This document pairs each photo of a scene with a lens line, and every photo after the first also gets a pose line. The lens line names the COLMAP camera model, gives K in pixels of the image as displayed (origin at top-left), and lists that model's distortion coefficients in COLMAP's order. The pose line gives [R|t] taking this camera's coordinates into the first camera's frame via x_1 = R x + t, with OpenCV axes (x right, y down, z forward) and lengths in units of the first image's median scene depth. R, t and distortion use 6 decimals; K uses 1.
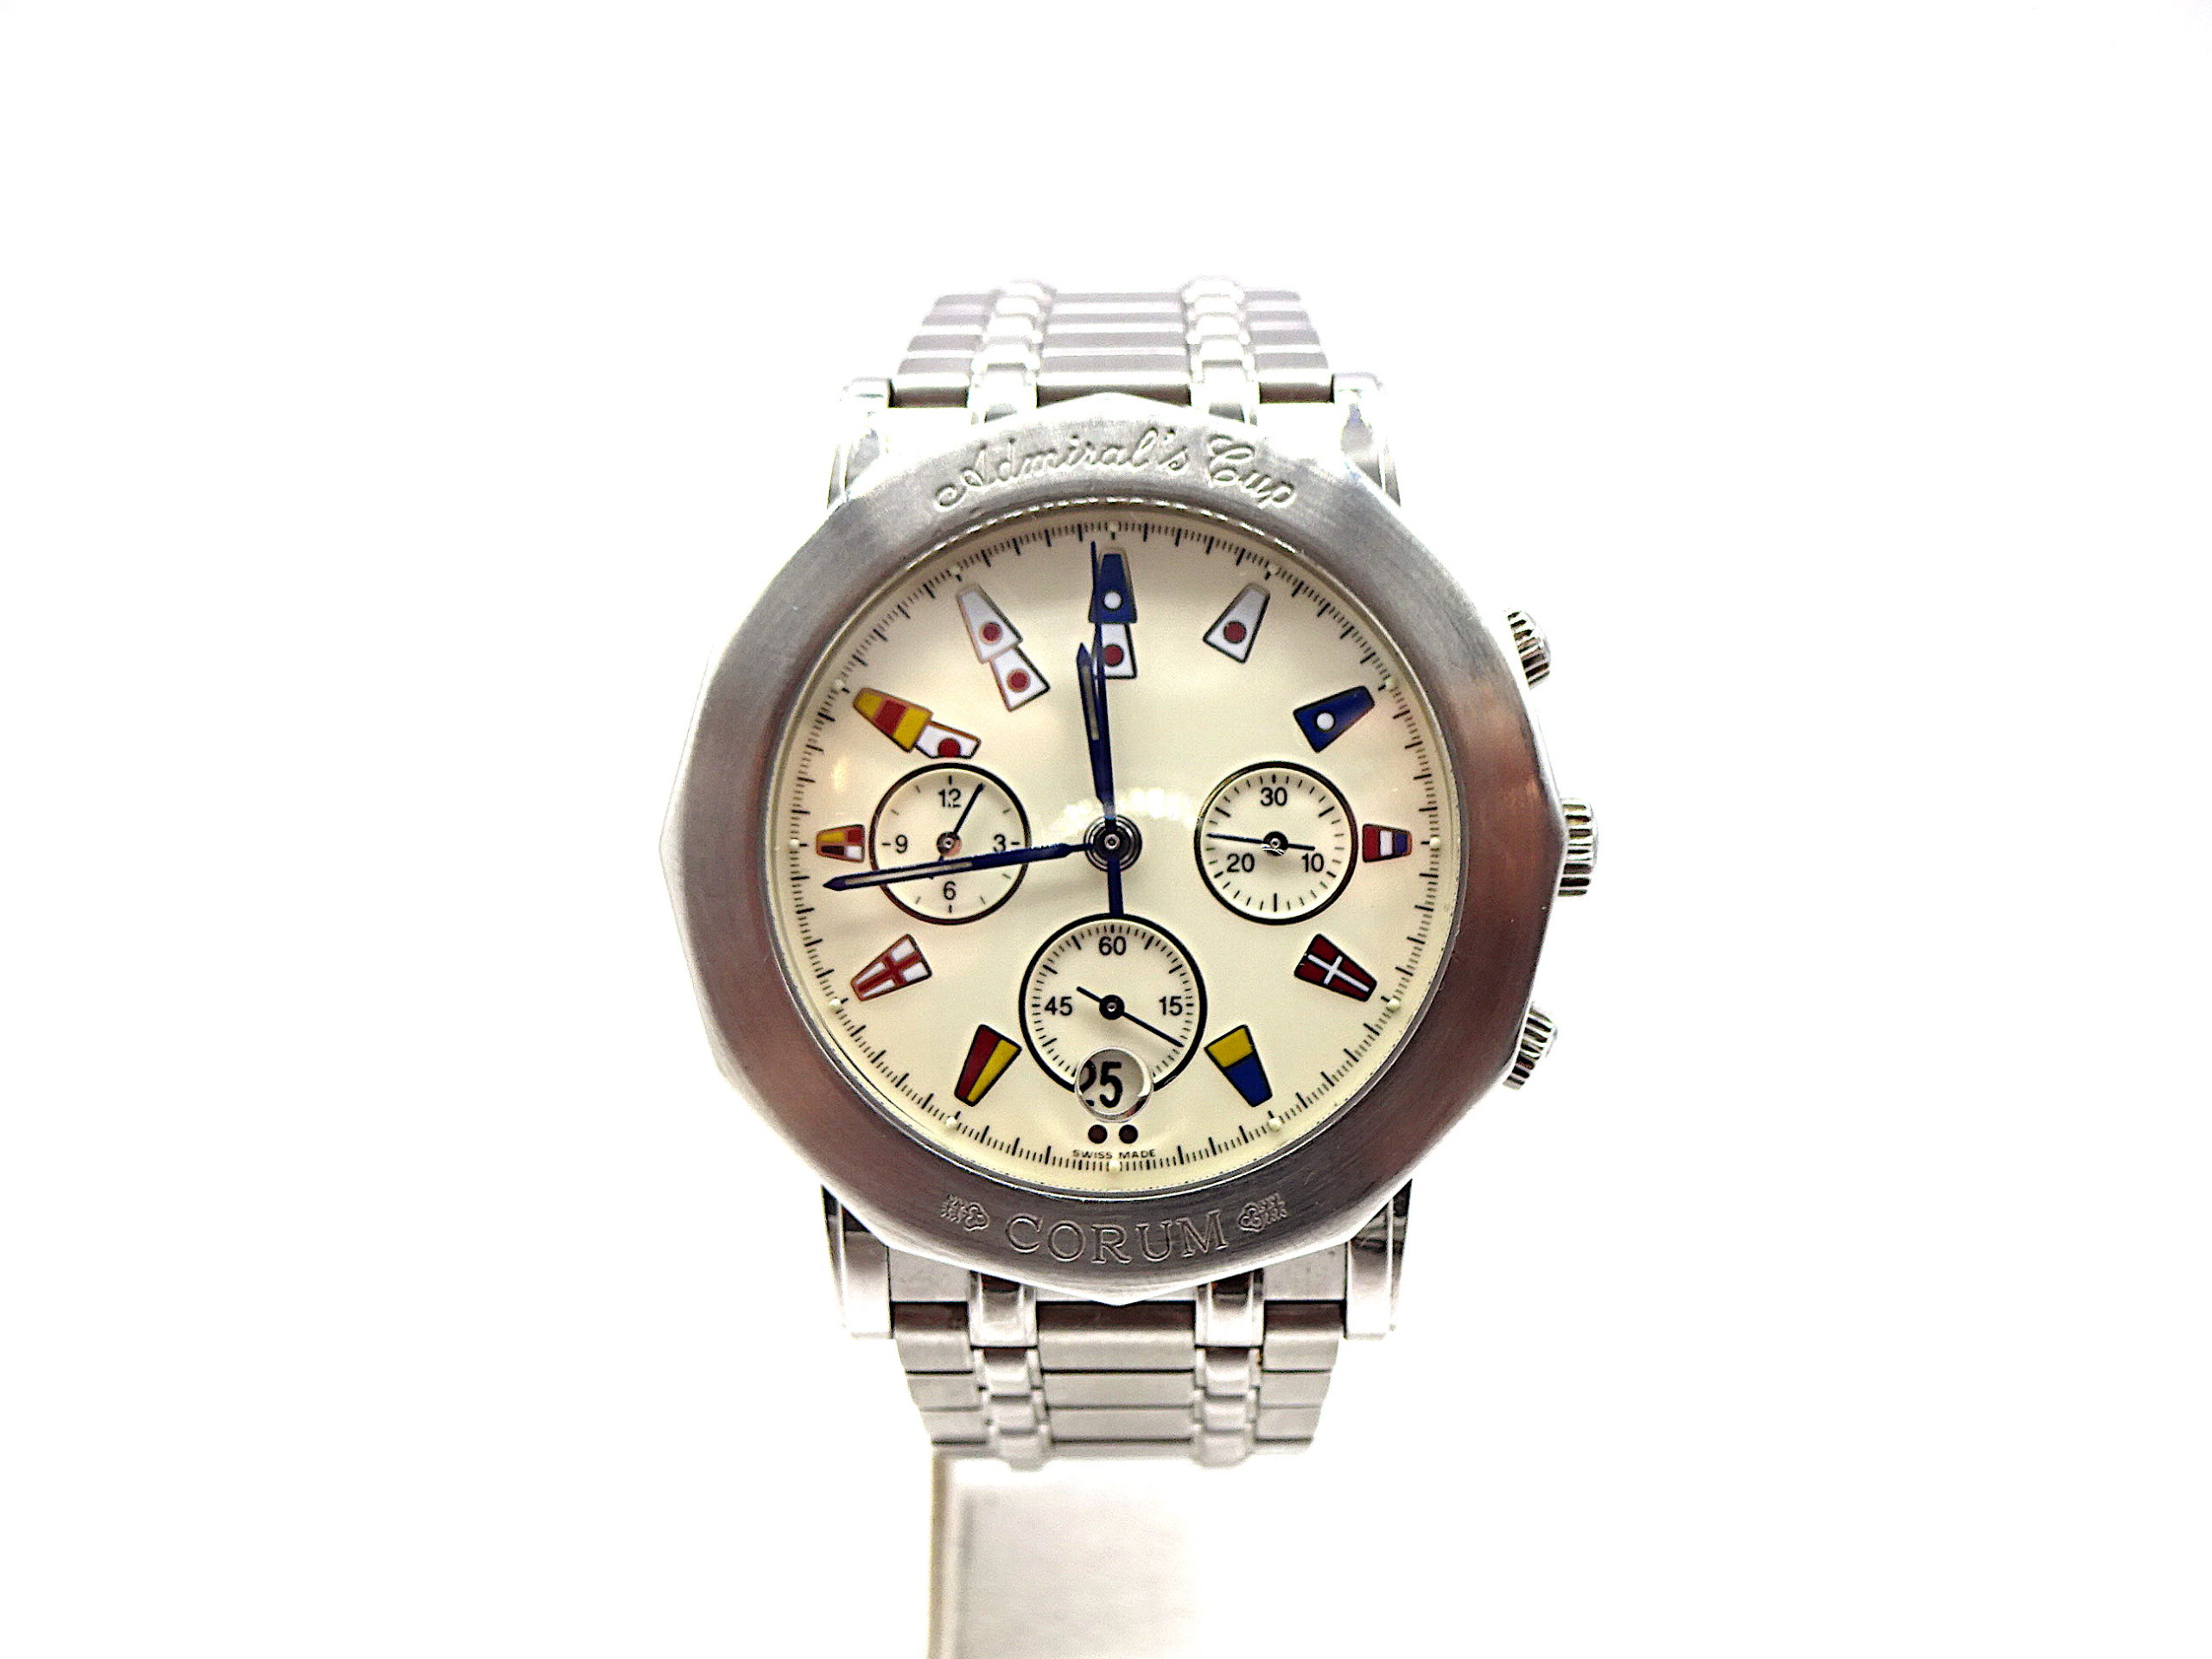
lens RADIAL K [[2243.8, 0, 1115.9], [0, 2243.8, 839.6], [0, 0, 1]] dist [-0.053027, 0.000000]
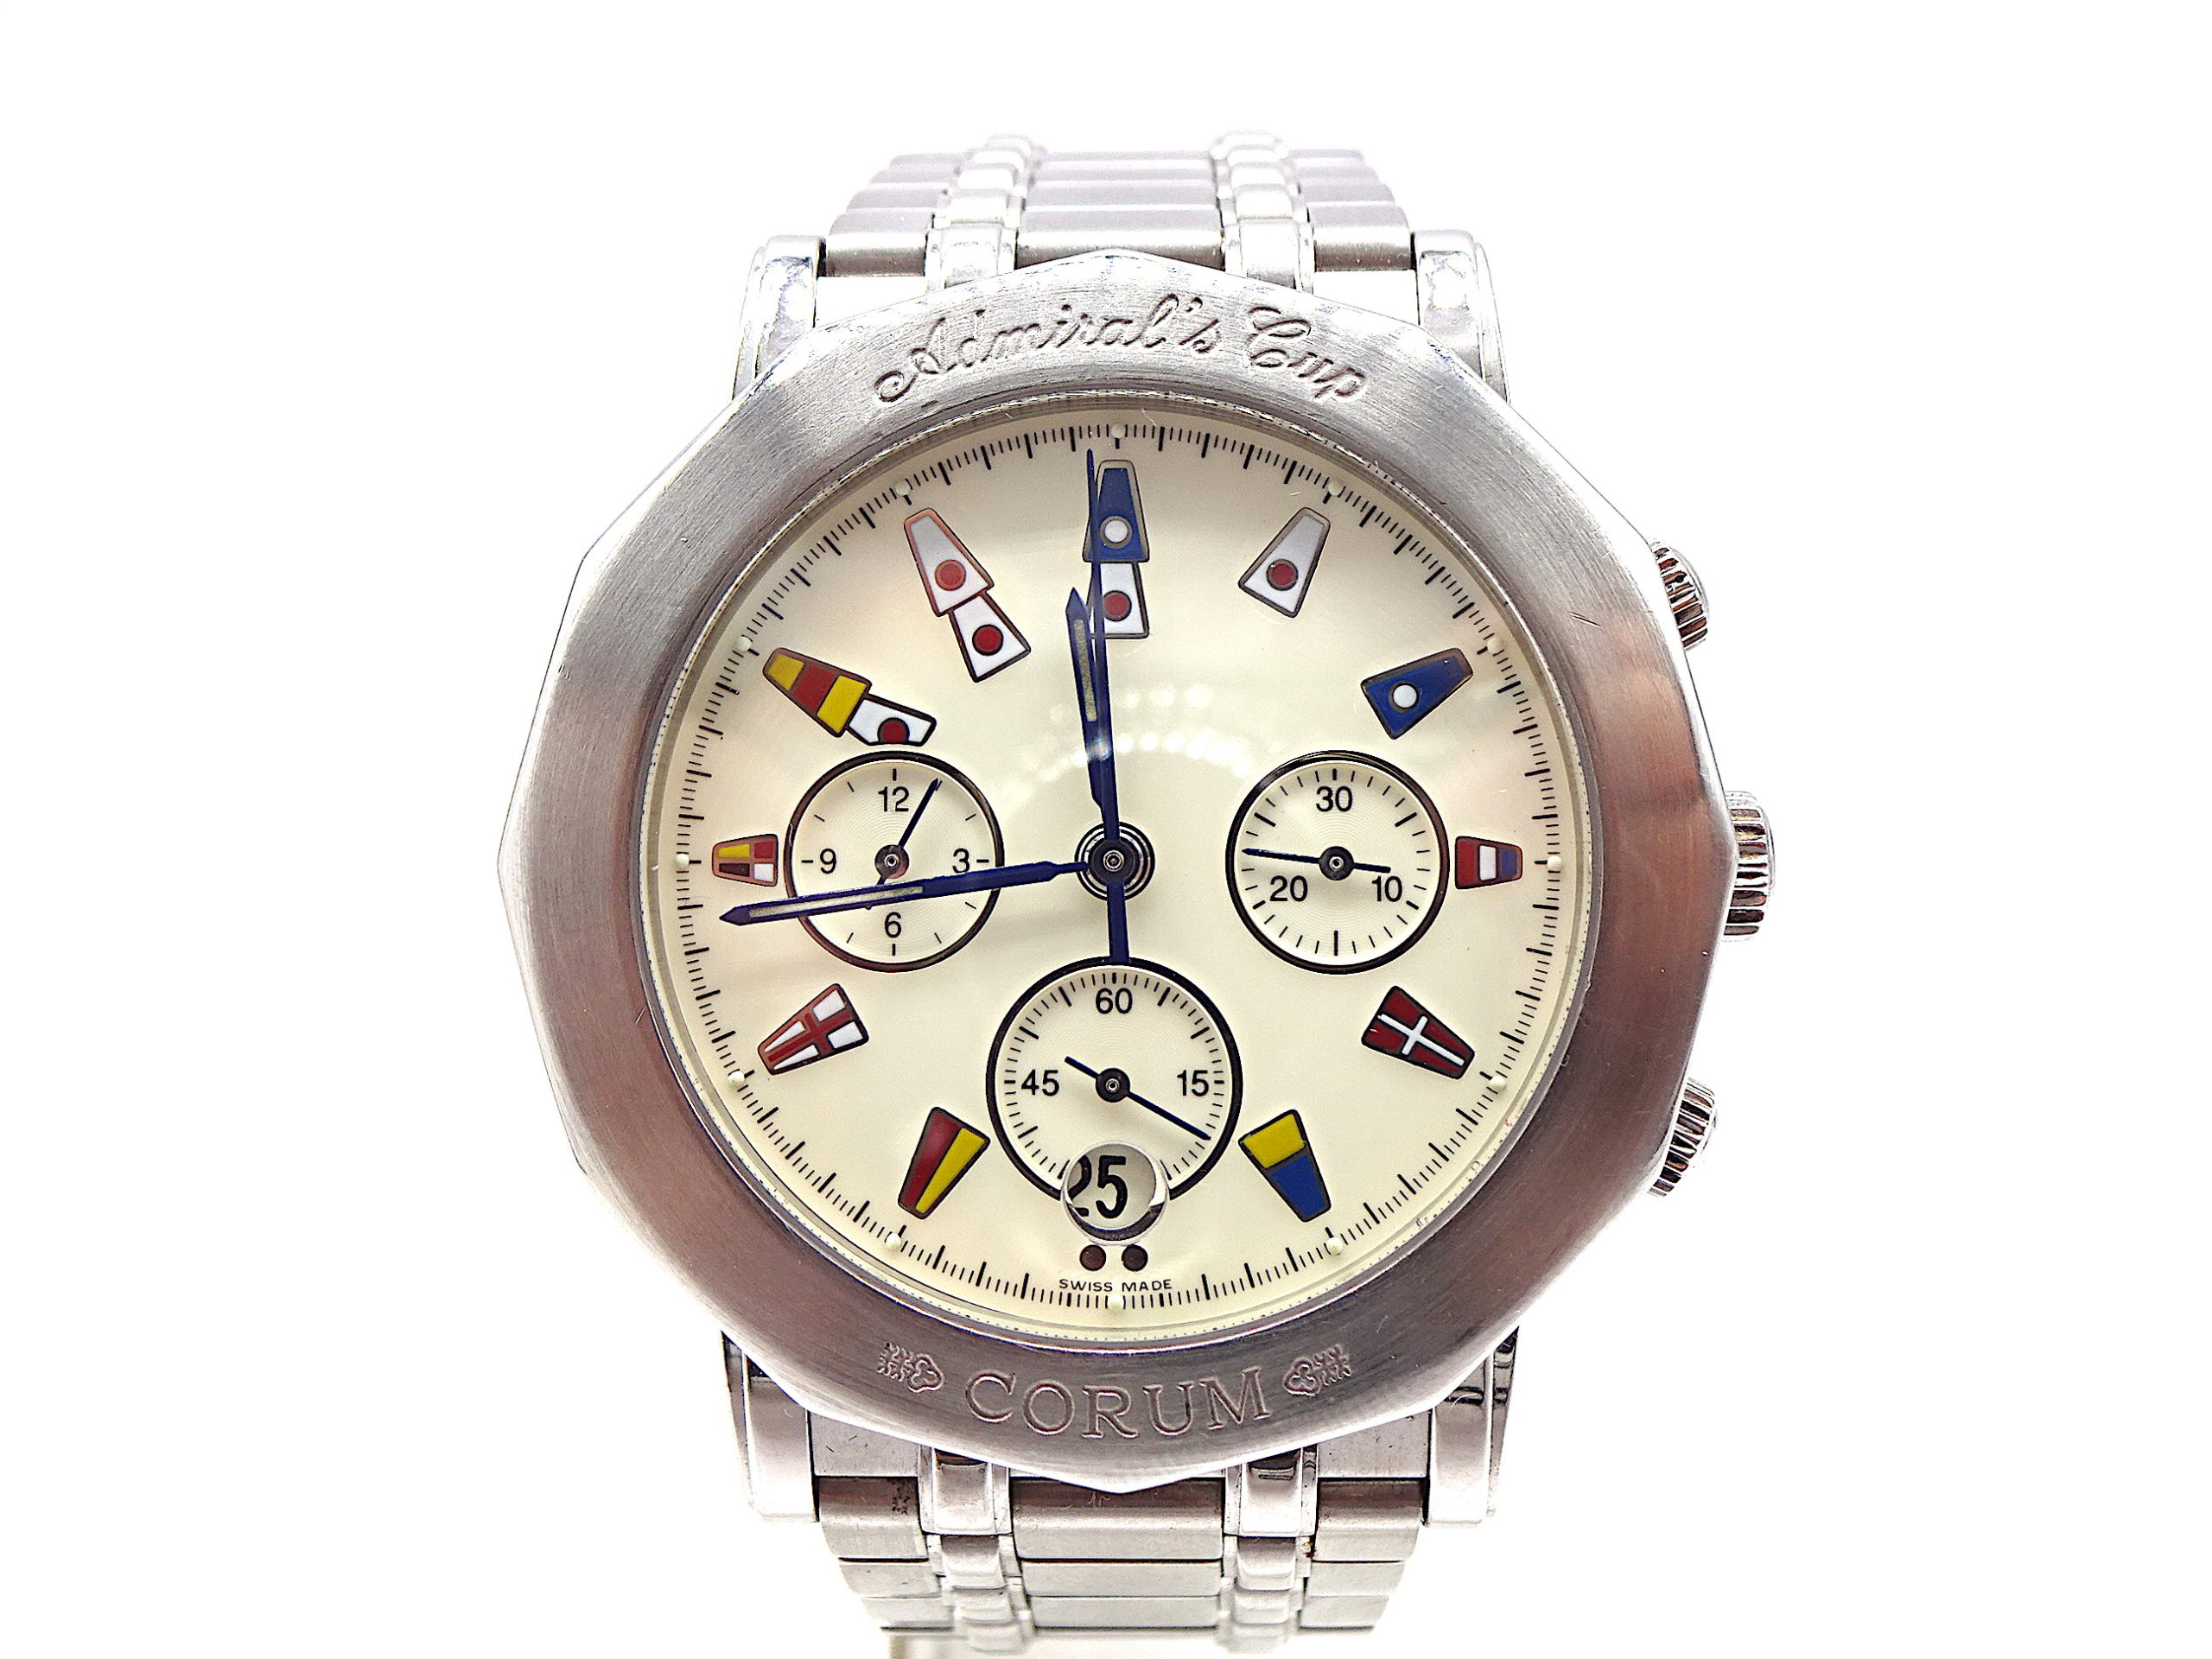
lens RADIAL K [[2243.8, 0, 1095.6], [0, 2243.8, 835.5], [0, 0, 1]] dist [-0.053027, 0.000000]
pose [[0.999871, 0.003522, -0.015664, 0.003695], [-0.003489, 0.999992, 0.002134, -0.008383], [0.015671, -0.002079, 0.999875, 0.264871]]
